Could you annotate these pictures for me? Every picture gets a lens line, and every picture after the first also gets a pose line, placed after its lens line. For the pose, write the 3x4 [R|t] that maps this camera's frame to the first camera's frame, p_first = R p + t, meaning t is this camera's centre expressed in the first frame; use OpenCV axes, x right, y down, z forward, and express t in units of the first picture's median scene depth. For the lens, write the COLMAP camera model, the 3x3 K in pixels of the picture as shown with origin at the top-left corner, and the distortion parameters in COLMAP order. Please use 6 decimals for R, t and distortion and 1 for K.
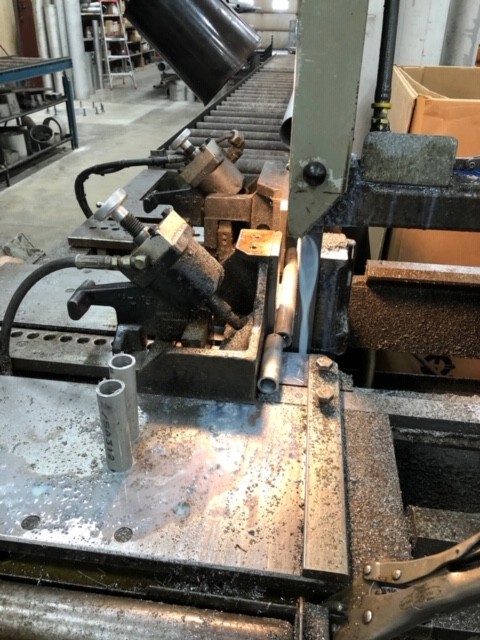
lens RADIAL K [[526.1, 0, 240.0], [0, 526.1, 320.0], [0, 0, 1]] dist [0.008038, 0.012424]
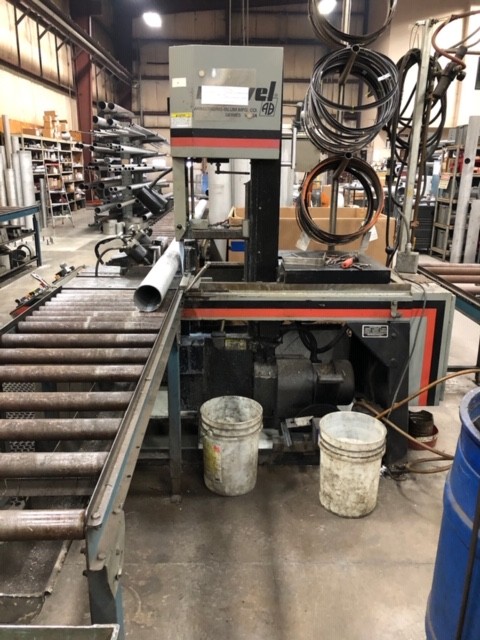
lens RADIAL K [[526.1, 0, 240.0], [0, 526.1, 320.0], [0, 0, 1]] dist [0.008038, 0.012424]
pose [[0.987671, -0.045852, 0.149681, -0.006147], [0.080207, 0.969330, -0.232307, 0.123641], [-0.134439, 0.241448, 0.961056, -0.255605]]
